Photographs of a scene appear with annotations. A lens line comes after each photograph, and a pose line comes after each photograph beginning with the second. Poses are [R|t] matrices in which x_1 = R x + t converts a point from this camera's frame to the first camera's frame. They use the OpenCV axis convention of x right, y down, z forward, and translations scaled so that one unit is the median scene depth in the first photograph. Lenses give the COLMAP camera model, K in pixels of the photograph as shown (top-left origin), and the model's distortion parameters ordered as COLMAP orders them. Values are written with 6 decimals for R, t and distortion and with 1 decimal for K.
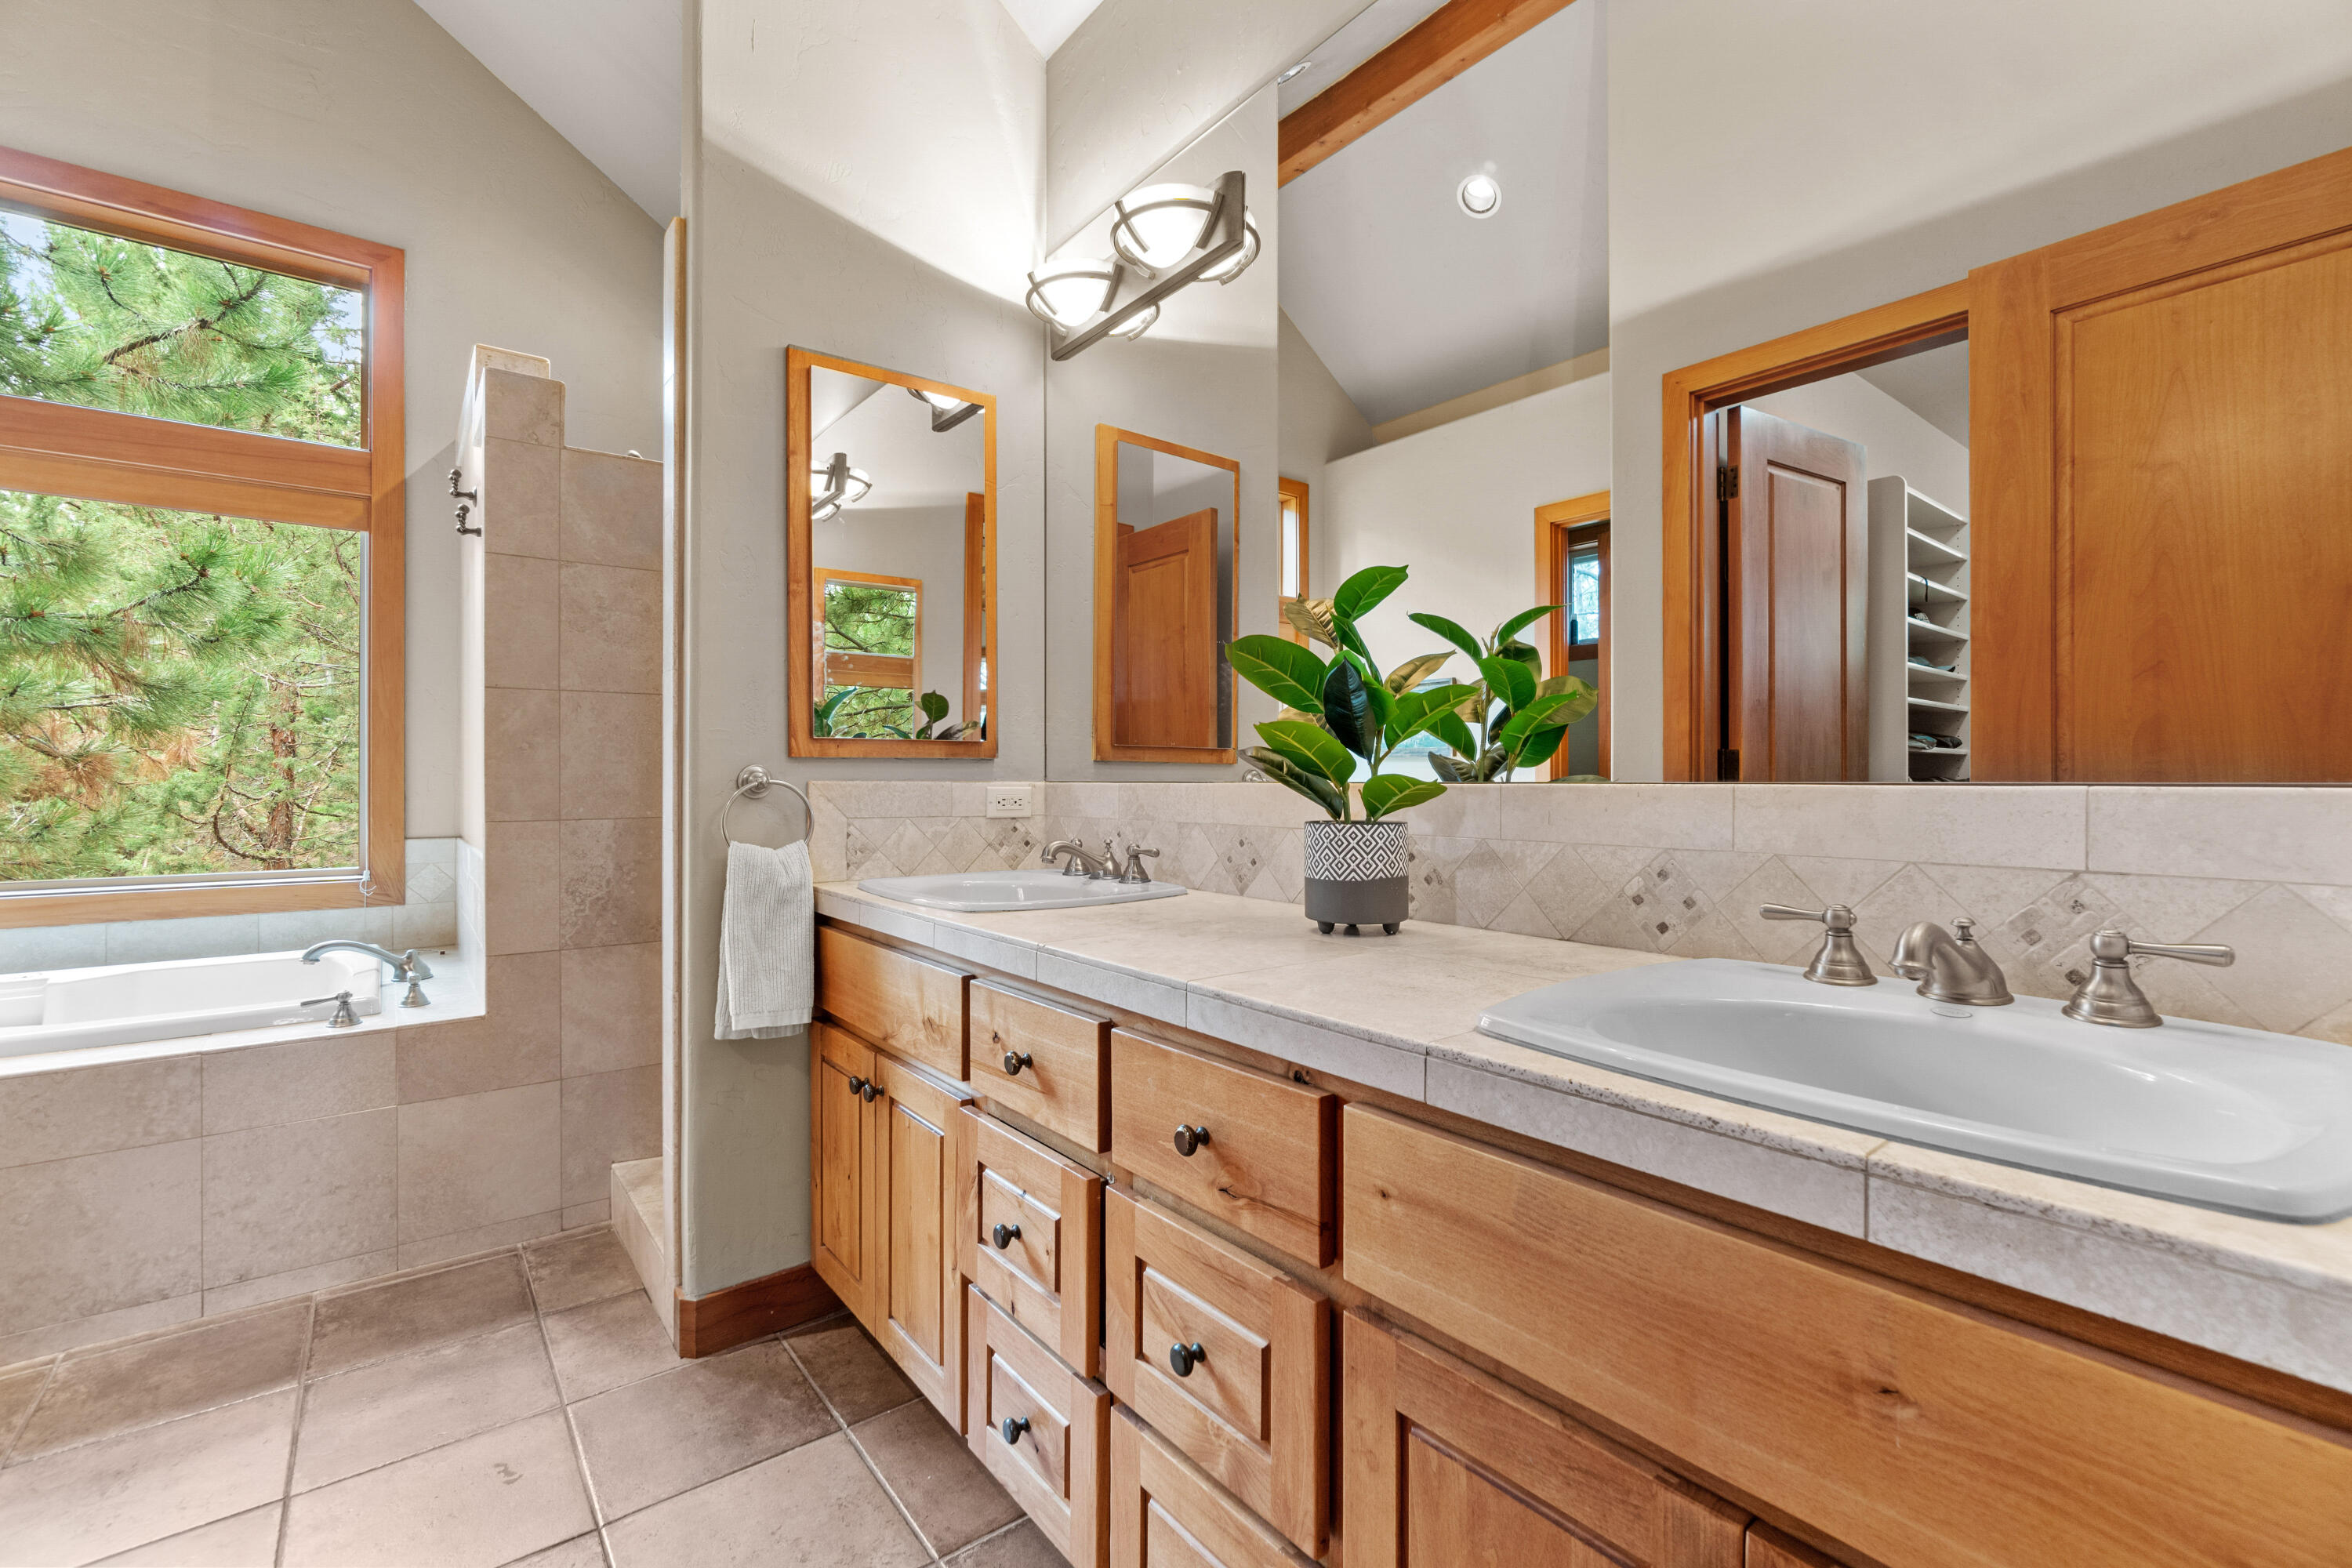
lens RADIAL K [[1010.7, 0, 1184.9], [0, 1010.7, 776.9], [0, 0, 1]] dist [-0.005193, -0.000198]
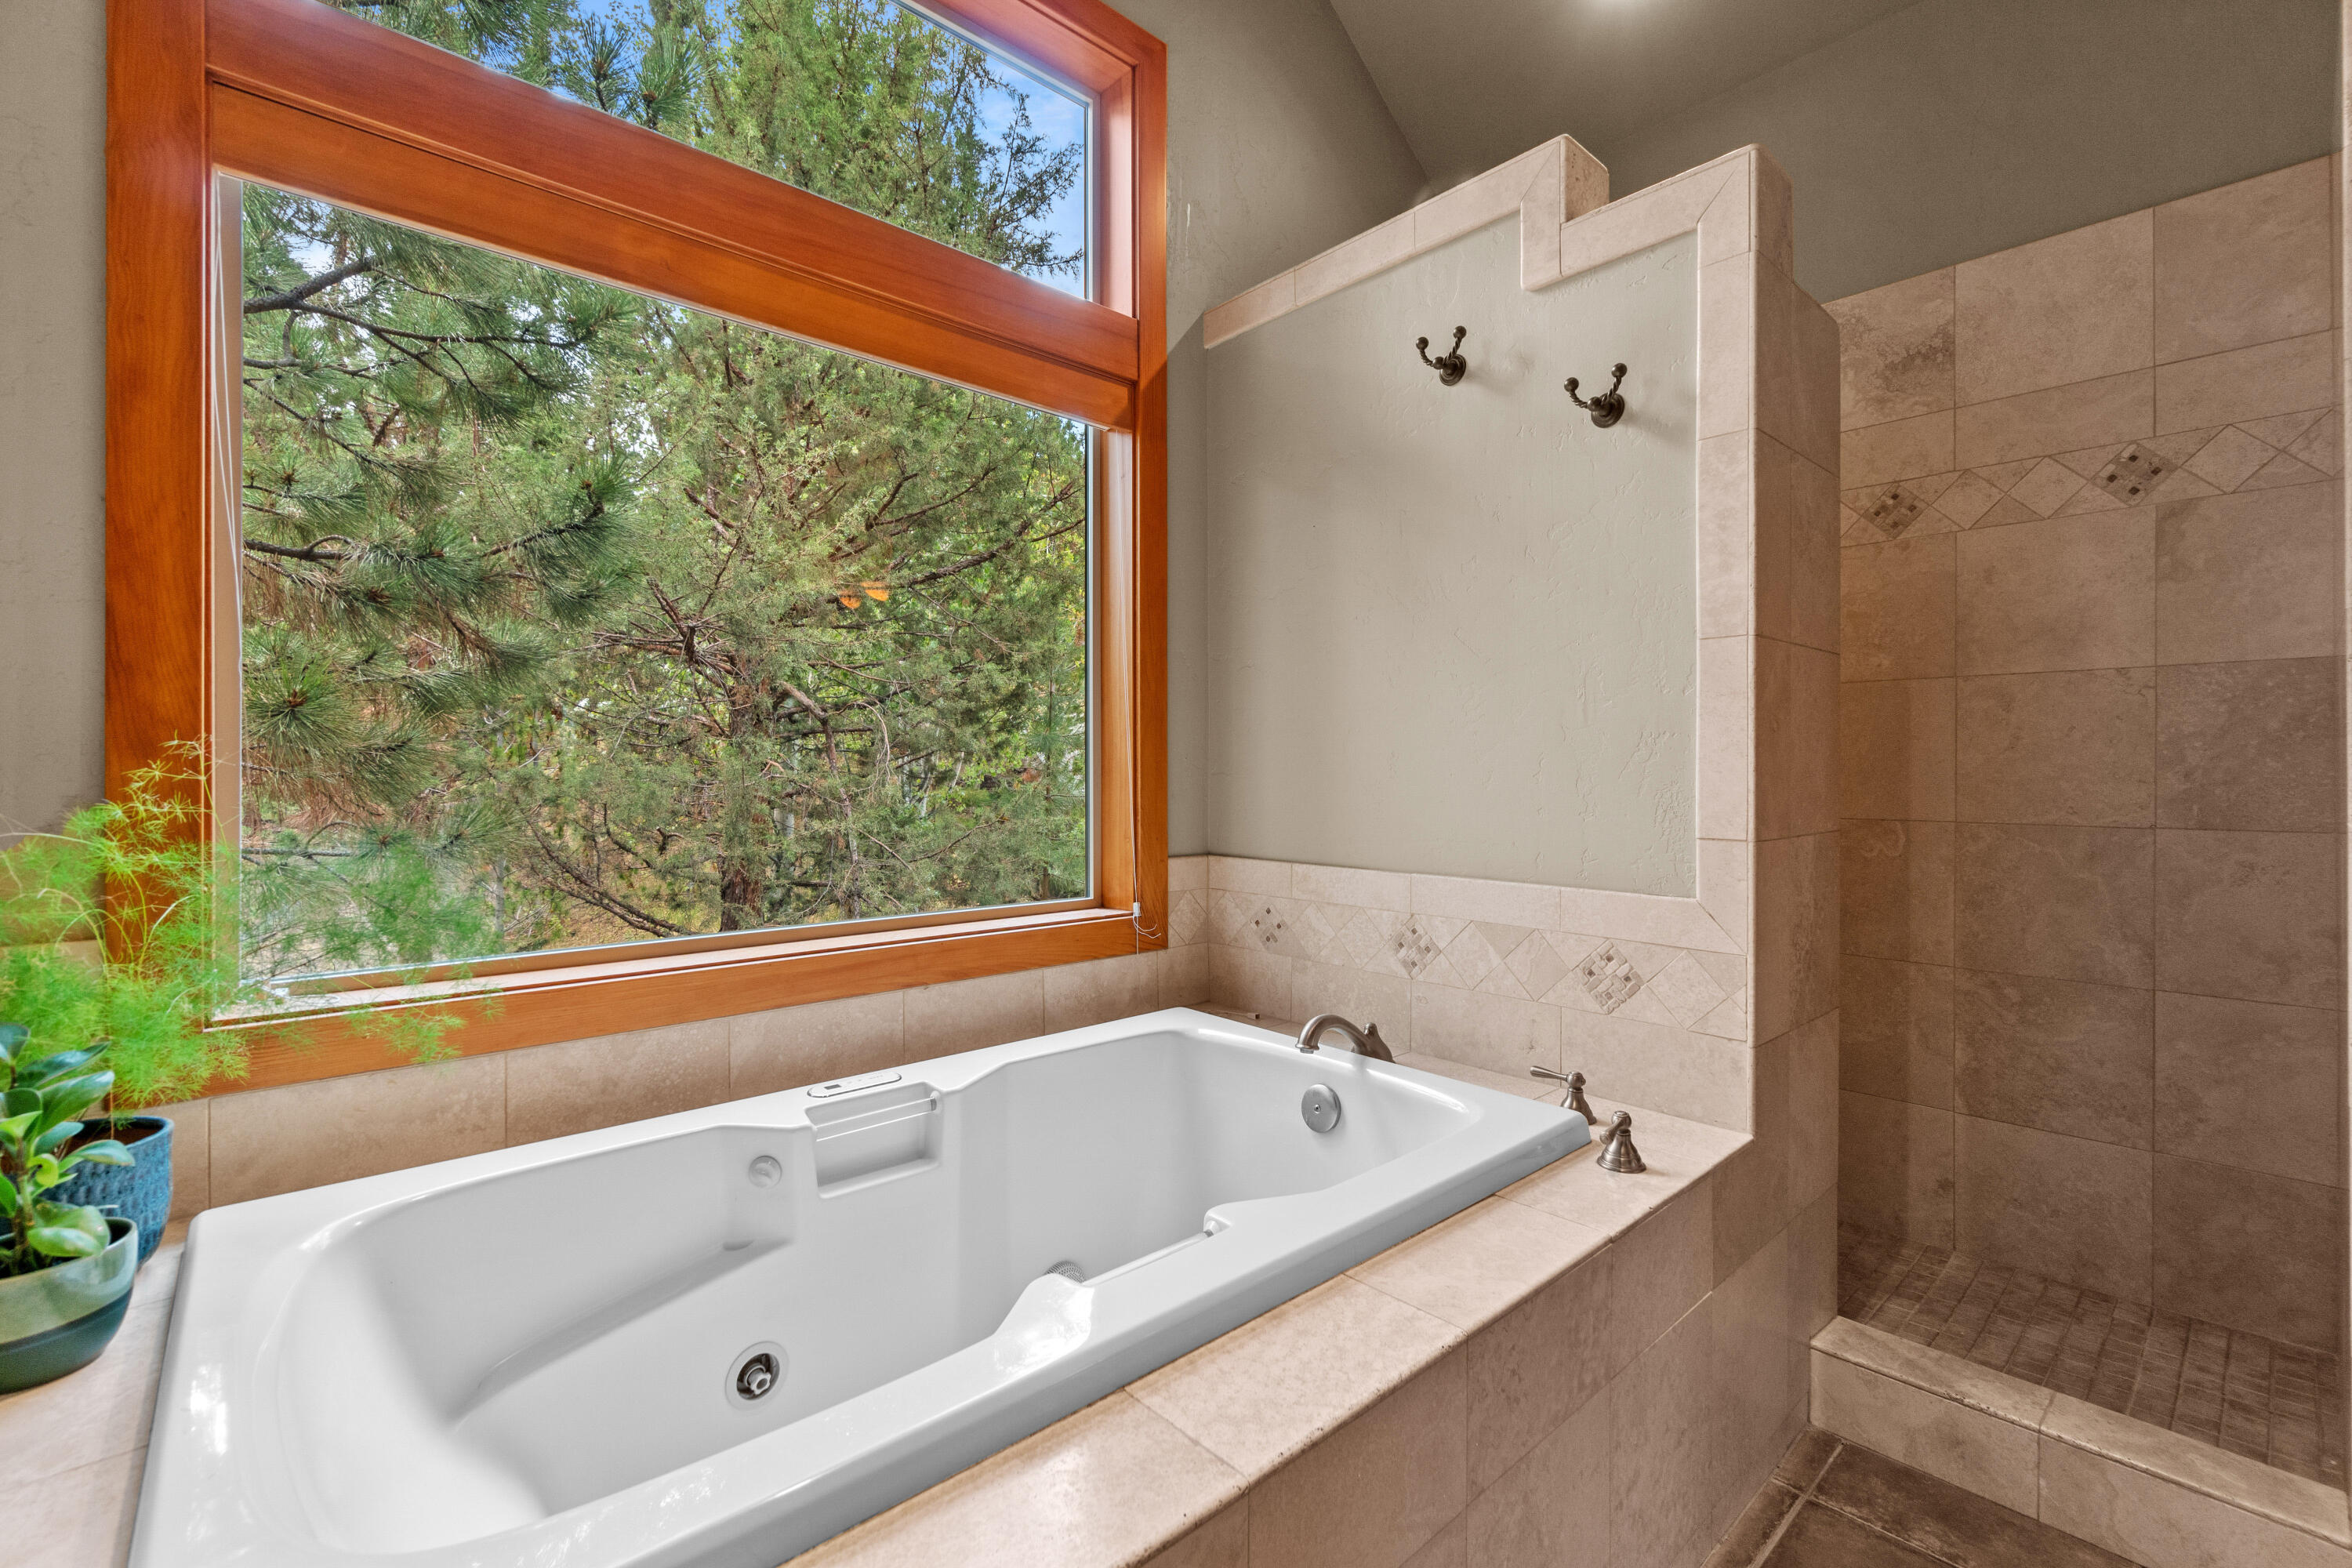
lens RADIAL K [[1010.7, 0, 1184.9], [0, 1010.7, 776.9], [0, 0, 1]] dist [-0.005193, -0.000198]
pose [[0.998516, 0.005282, 0.054207, -0.800323], [-0.005453, 0.999981, 0.003017, 0.001008], [-0.054190, -0.003308, 0.998525, 0.273006]]
